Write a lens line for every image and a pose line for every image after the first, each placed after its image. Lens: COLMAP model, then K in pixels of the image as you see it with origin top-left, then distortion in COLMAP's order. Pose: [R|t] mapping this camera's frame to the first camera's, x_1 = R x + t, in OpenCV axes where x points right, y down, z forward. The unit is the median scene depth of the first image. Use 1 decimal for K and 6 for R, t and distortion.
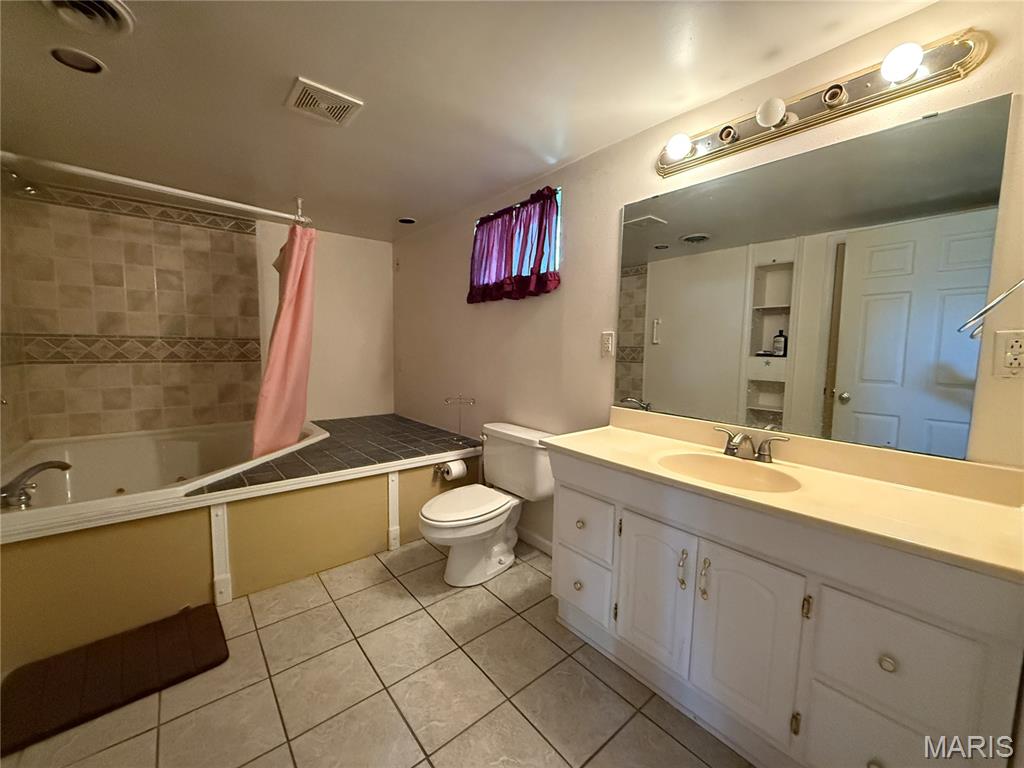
lens RADIAL K [[408.8, 0, 510.2], [0, 408.8, 383.6], [0, 0, 1]] dist [-0.000646, 0.000000]
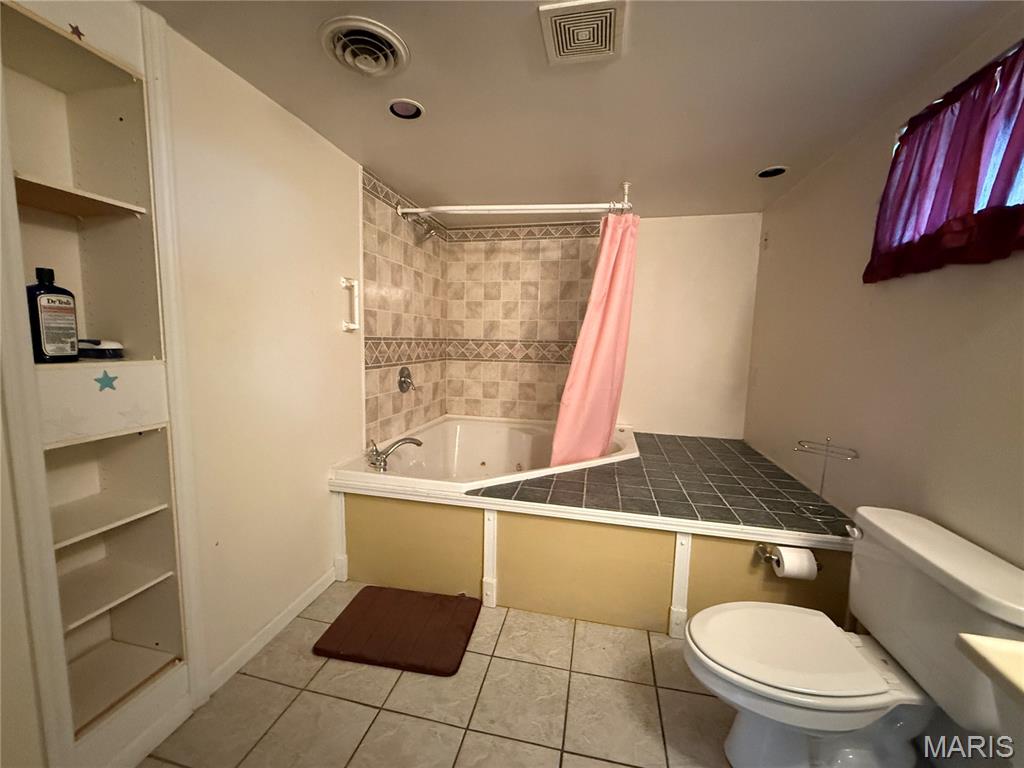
lens RADIAL K [[408.8, 0, 510.2], [0, 408.8, 383.6], [0, 0, 1]] dist [-0.000646, 0.000000]
pose [[0.611588, 0.085434, -0.786550, 0.060511], [-0.081164, 0.995683, 0.045040, -0.045425], [0.787002, 0.036293, 0.615881, 0.286586]]
